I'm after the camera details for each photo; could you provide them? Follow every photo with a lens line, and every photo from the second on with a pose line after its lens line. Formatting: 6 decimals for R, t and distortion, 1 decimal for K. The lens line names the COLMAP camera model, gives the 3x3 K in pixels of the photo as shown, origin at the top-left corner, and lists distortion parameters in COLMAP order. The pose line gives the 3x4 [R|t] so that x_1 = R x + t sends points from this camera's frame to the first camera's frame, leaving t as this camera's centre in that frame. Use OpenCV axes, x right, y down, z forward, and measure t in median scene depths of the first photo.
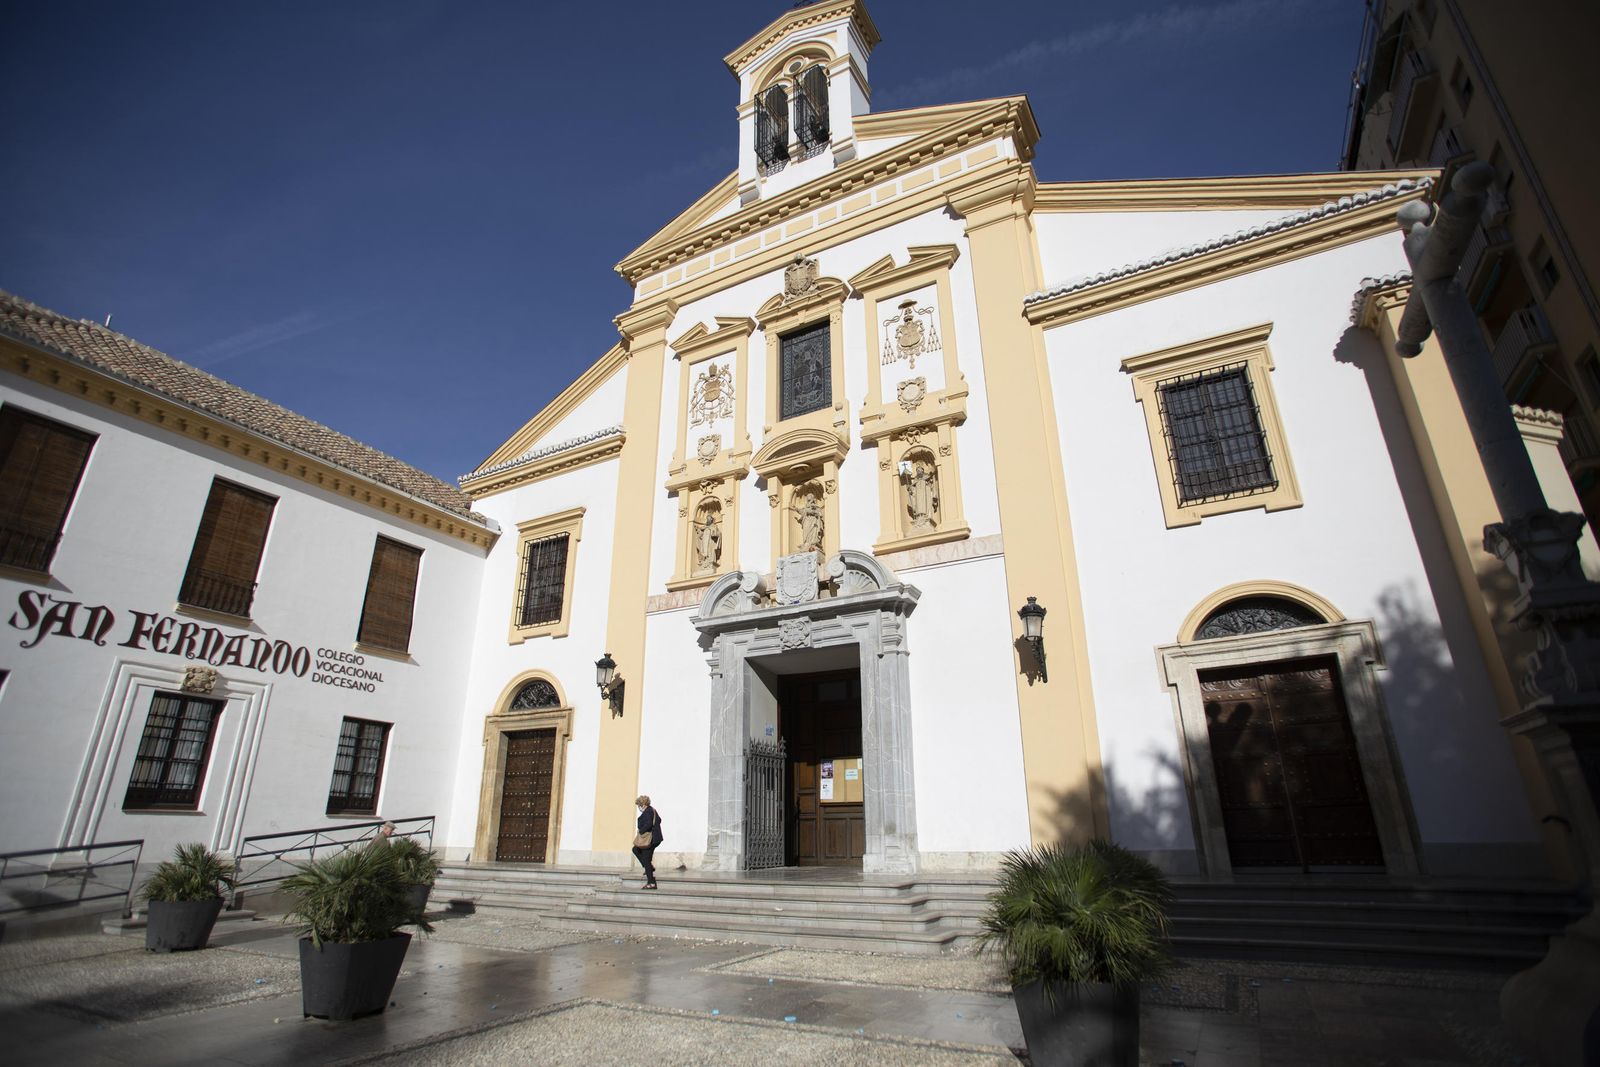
lens RADIAL K [[781.7, 0, 803.8], [0, 781.7, 543.4], [0, 0, 1]] dist [-0.055912, 0.000430]
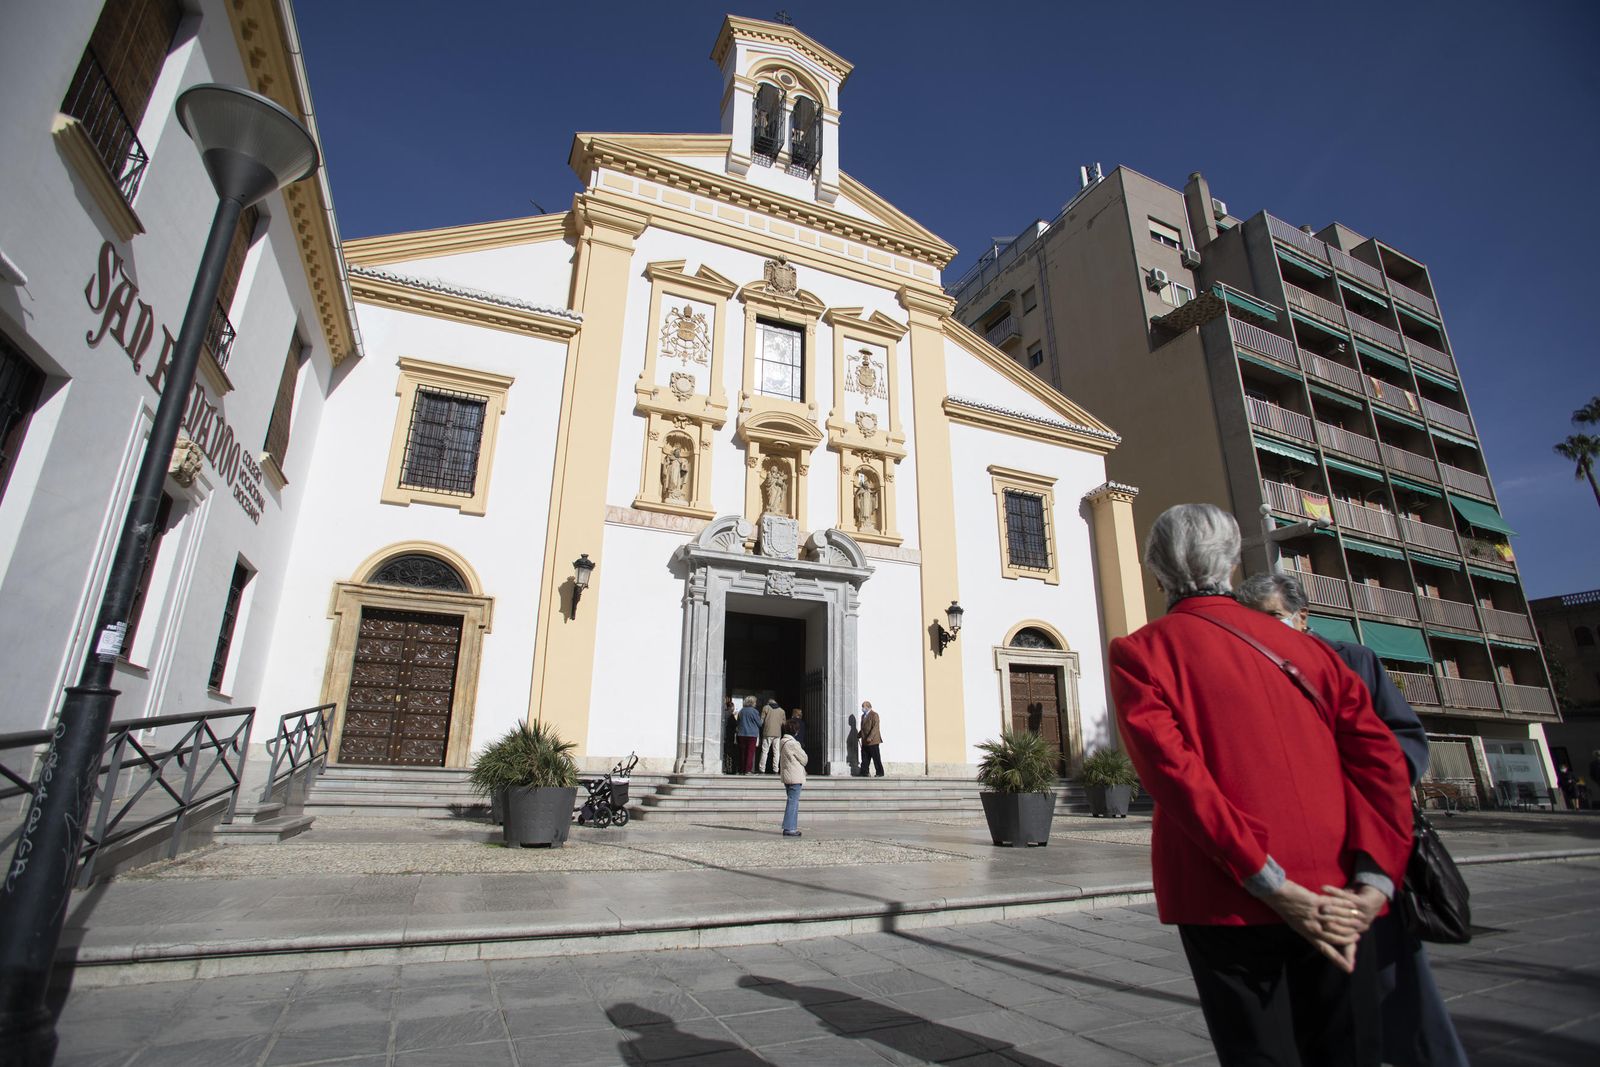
lens RADIAL K [[781.7, 0, 803.8], [0, 781.7, 543.4], [0, 0, 1]] dist [-0.055912, 0.000430]
pose [[0.619564, 0.250037, 0.744058, -0.851973], [-0.285529, 0.954762, -0.083088, 0.138930], [-0.731173, -0.160972, 0.662928, 0.173027]]
